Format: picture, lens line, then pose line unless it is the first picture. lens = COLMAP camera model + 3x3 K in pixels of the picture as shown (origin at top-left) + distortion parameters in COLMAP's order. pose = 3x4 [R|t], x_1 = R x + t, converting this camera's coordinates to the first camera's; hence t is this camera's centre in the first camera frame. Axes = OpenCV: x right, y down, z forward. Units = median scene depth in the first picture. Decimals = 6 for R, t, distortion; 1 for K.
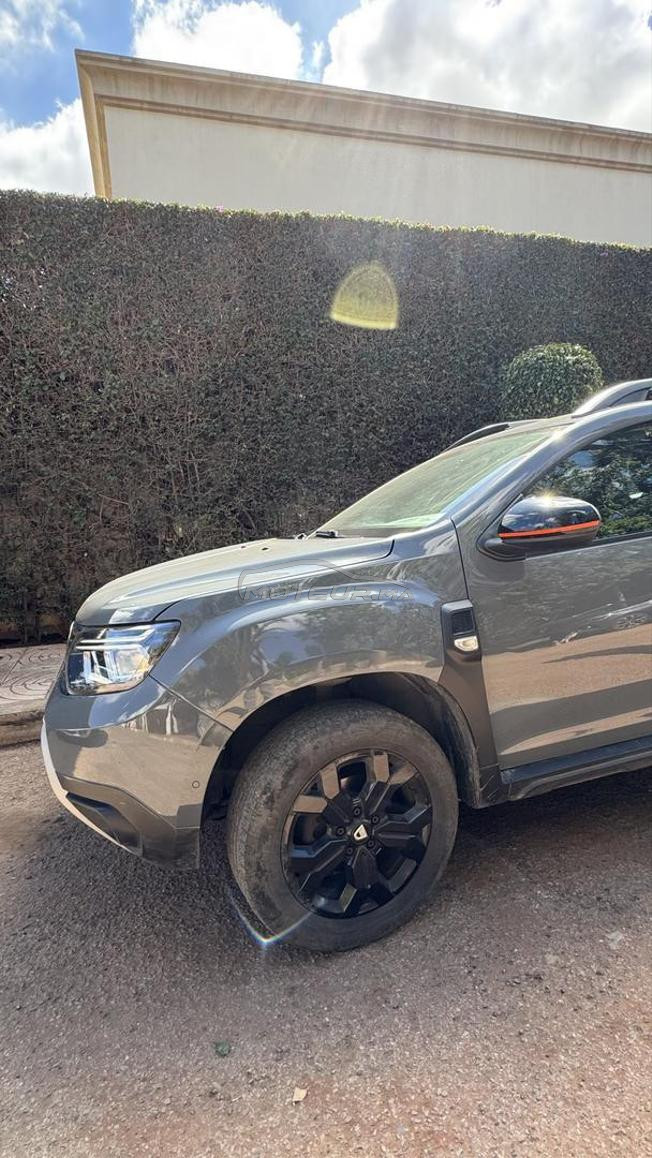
lens RADIAL K [[597.9, 0, 329.0], [0, 597.9, 584.5], [0, 0, 1]] dist [0.000121, 0.001203]
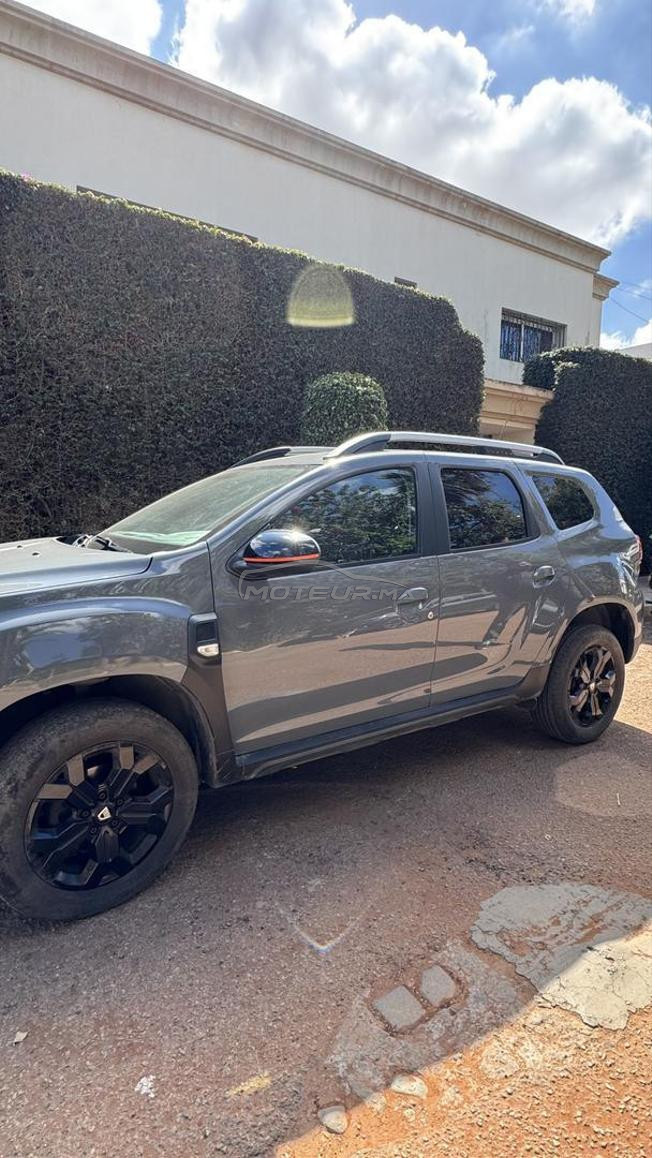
lens RADIAL K [[597.9, 0, 329.0], [0, 597.9, 584.5], [0, 0, 1]] dist [0.000121, 0.001203]
pose [[0.957204, 0.045125, 0.285873, 0.109596], [-0.050666, 0.998643, 0.012010, -0.055070], [-0.284943, -0.025980, 0.958192, -0.193720]]
